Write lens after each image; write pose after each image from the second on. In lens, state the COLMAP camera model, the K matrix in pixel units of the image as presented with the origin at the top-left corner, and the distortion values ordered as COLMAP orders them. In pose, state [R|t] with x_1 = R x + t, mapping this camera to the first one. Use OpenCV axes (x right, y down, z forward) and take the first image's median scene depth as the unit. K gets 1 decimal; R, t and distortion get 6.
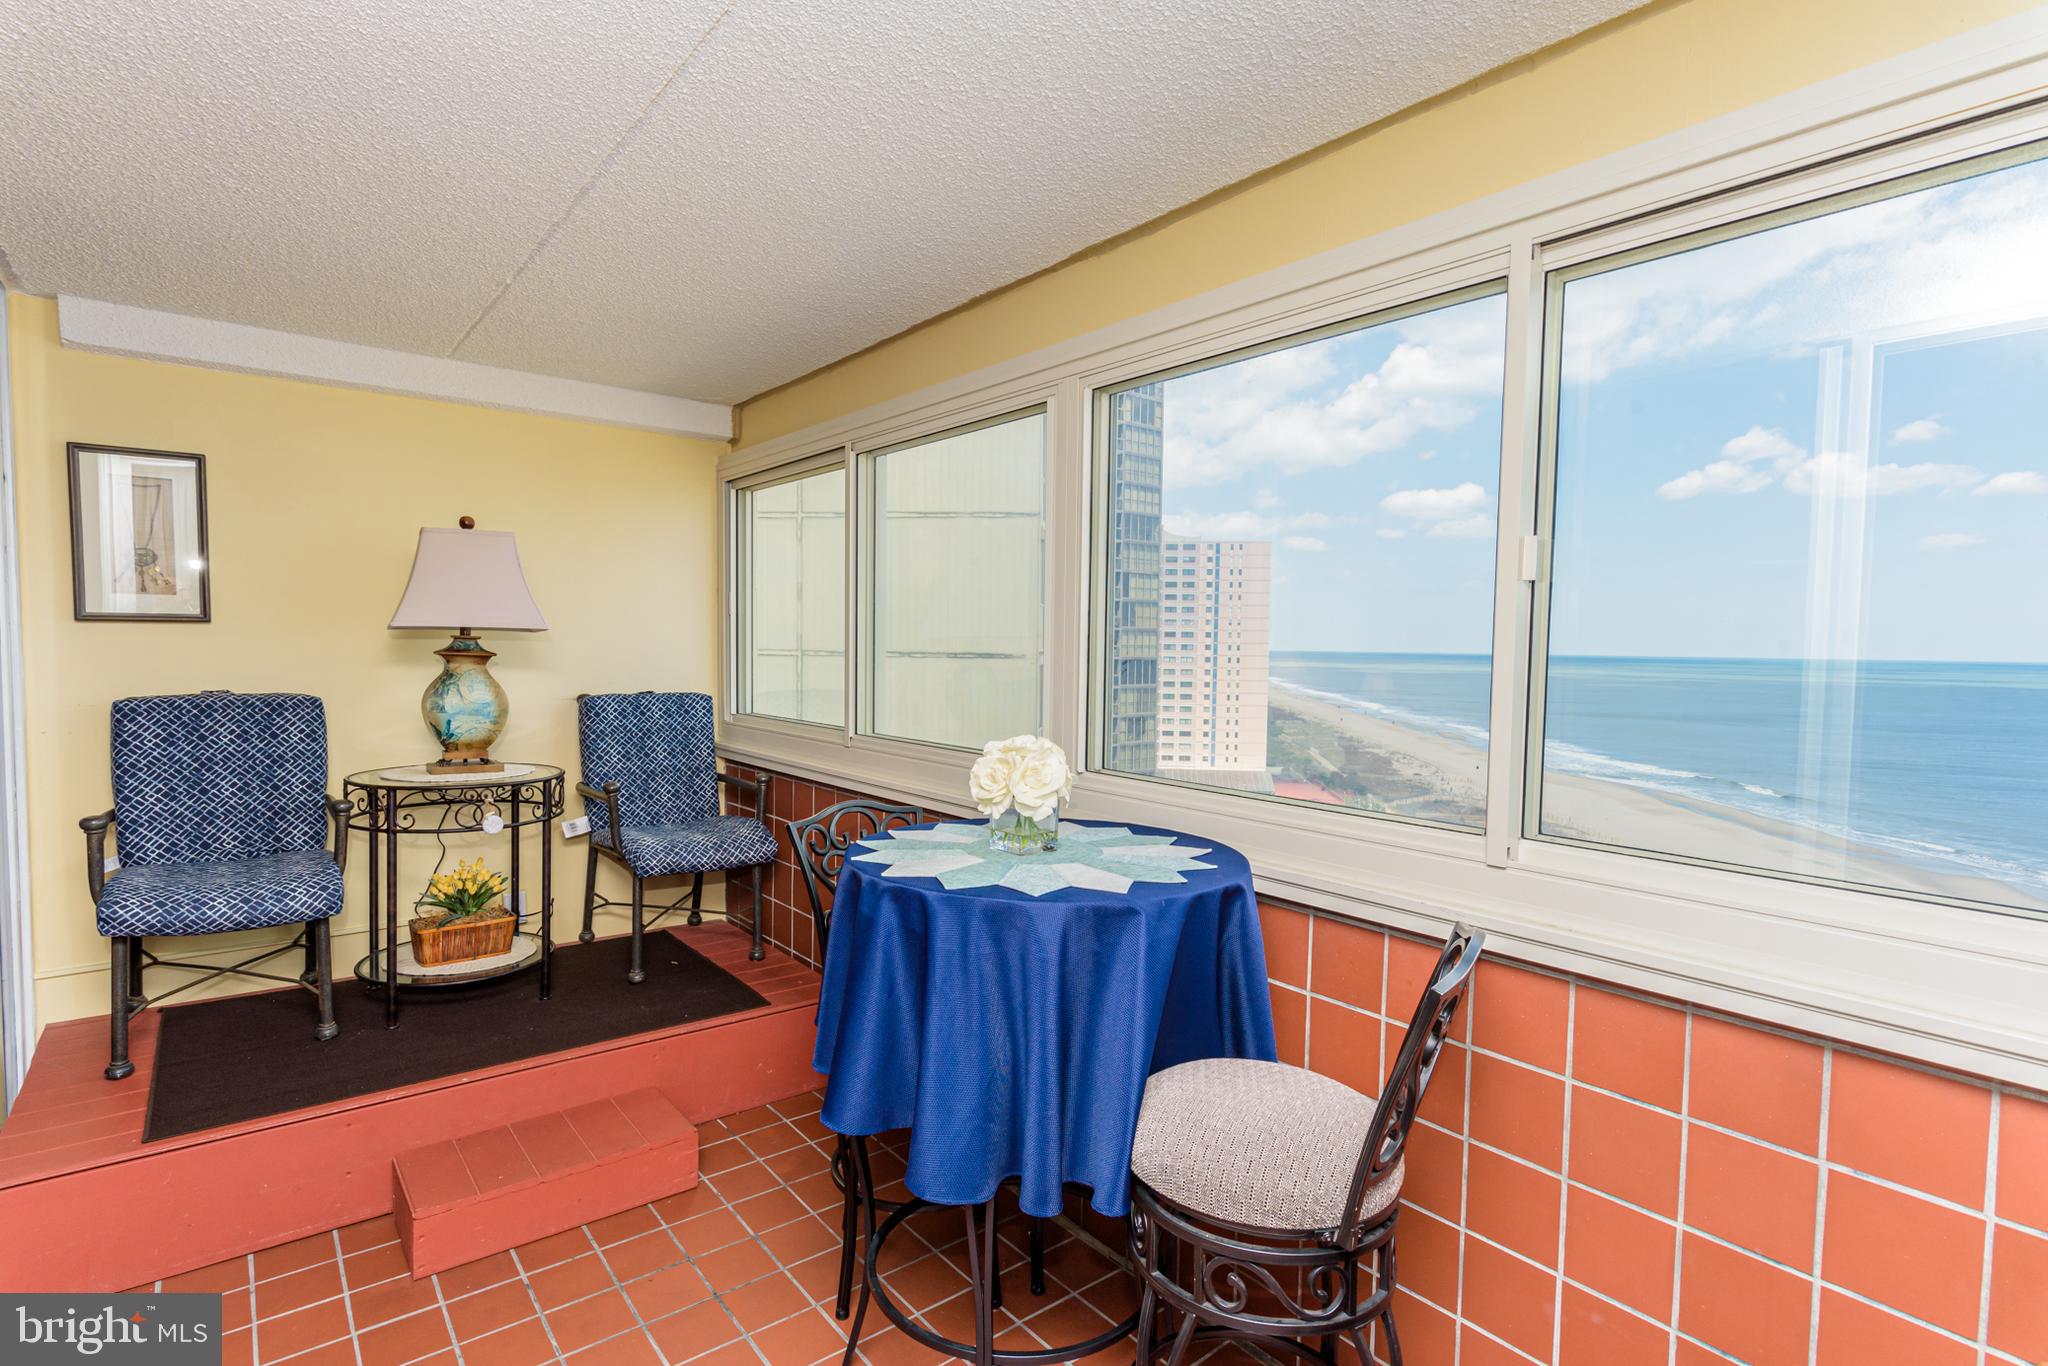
lens RADIAL K [[1021.3, 0, 1004.6], [0, 1021.3, 694.9], [0, 0, 1]] dist [0.001973, 0.000655]
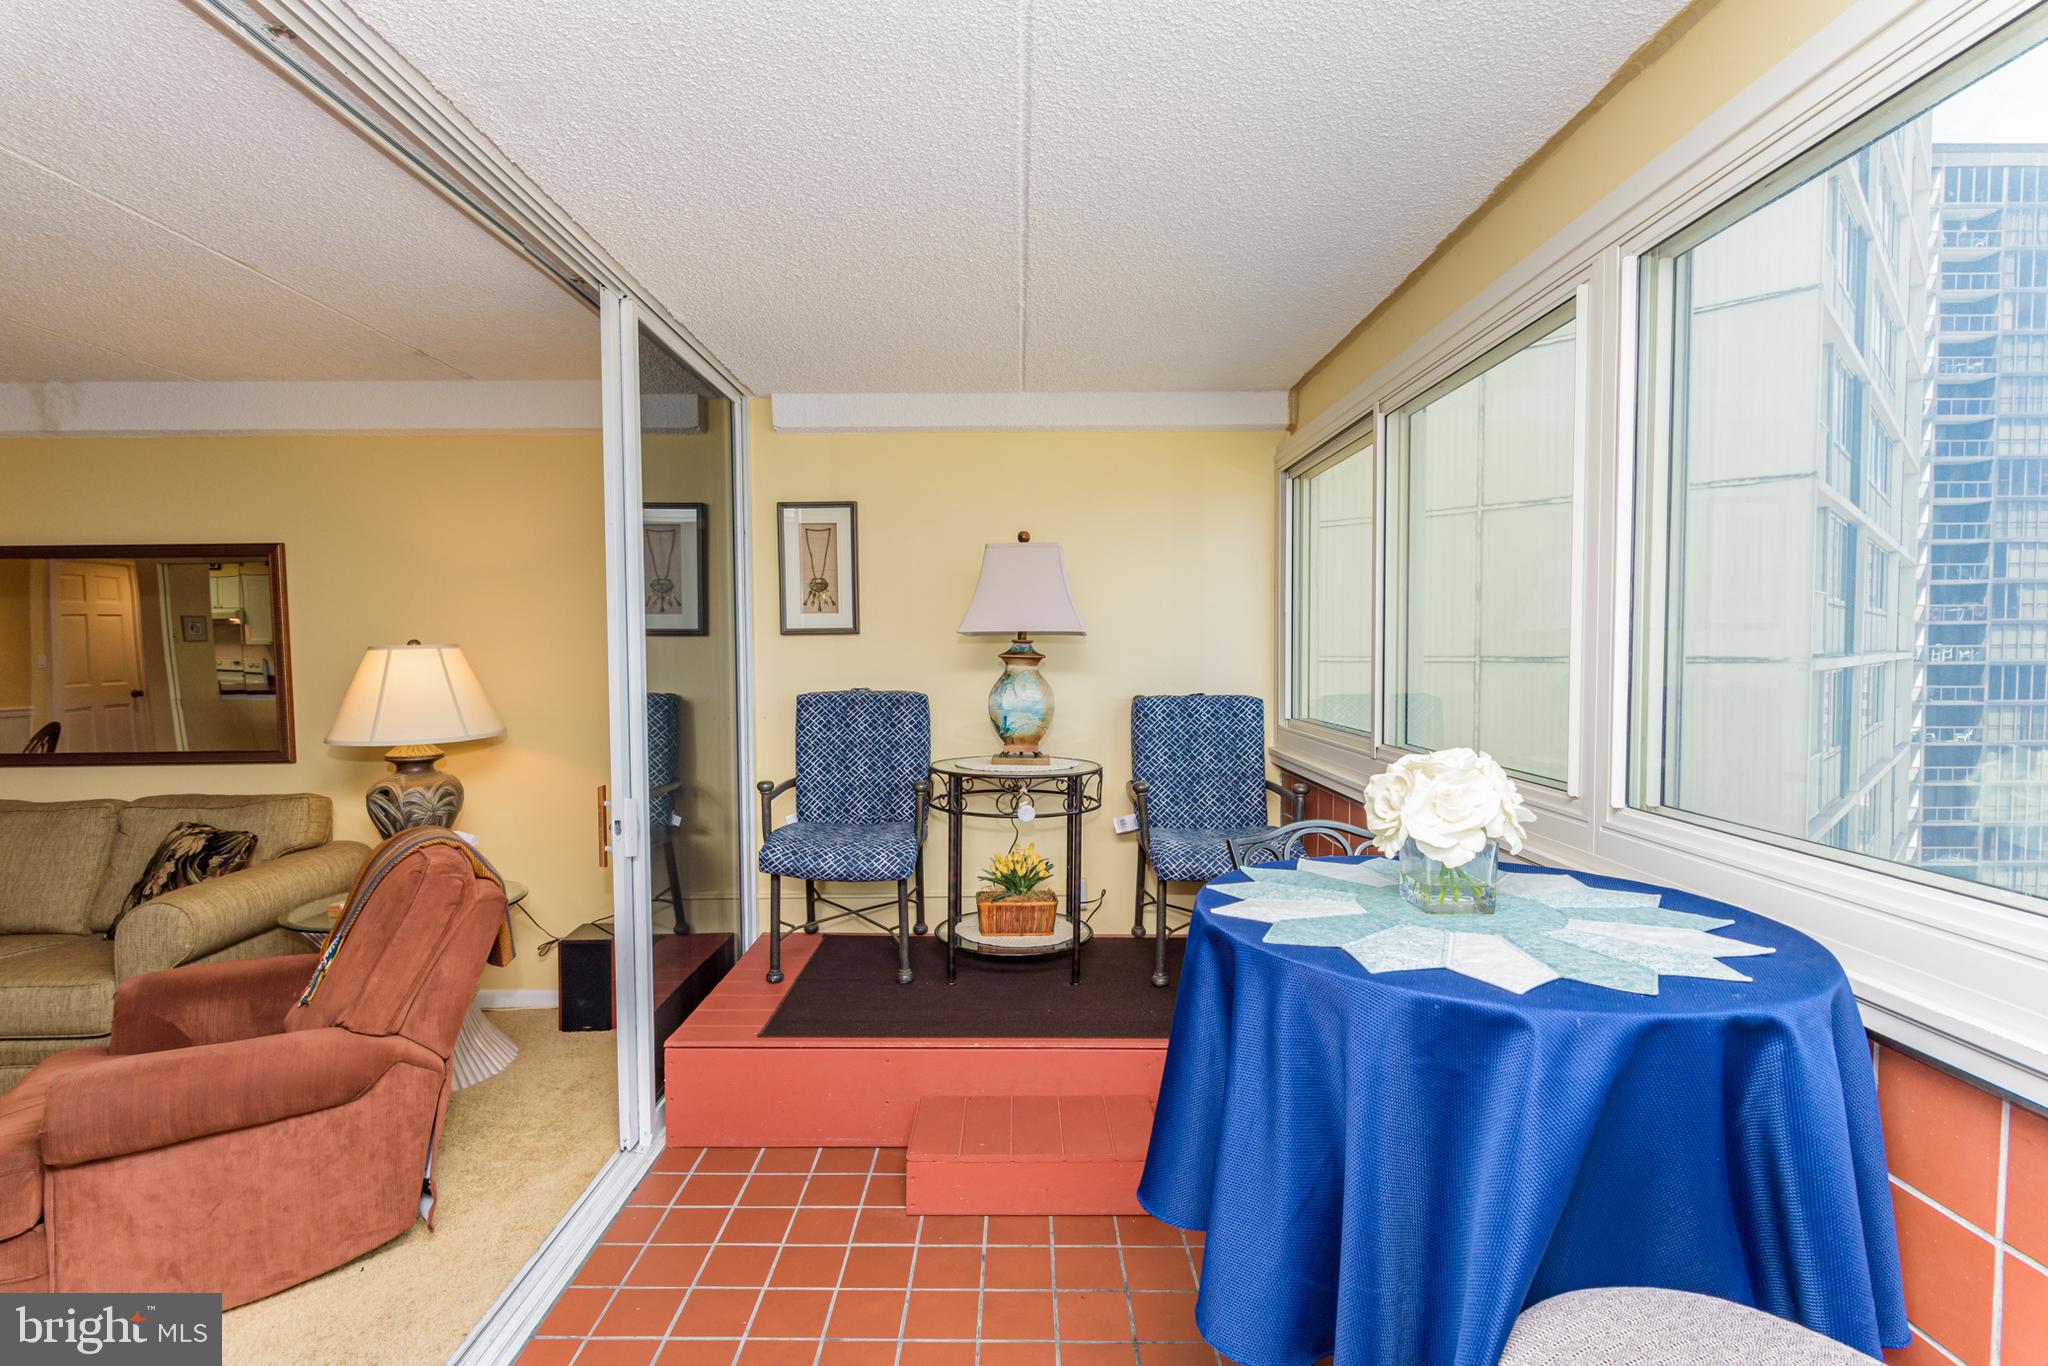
lens RADIAL K [[996.8, 0, 1021.2], [0, 996.8, 694.5], [0, 0, 1]] dist [0.001743, -0.000419]
pose [[0.777708, 0.008785, -0.628565, 0.147433], [-0.016045, 0.999854, -0.005878, 0.007402], [0.628421, 0.014657, 0.777735, 0.167821]]
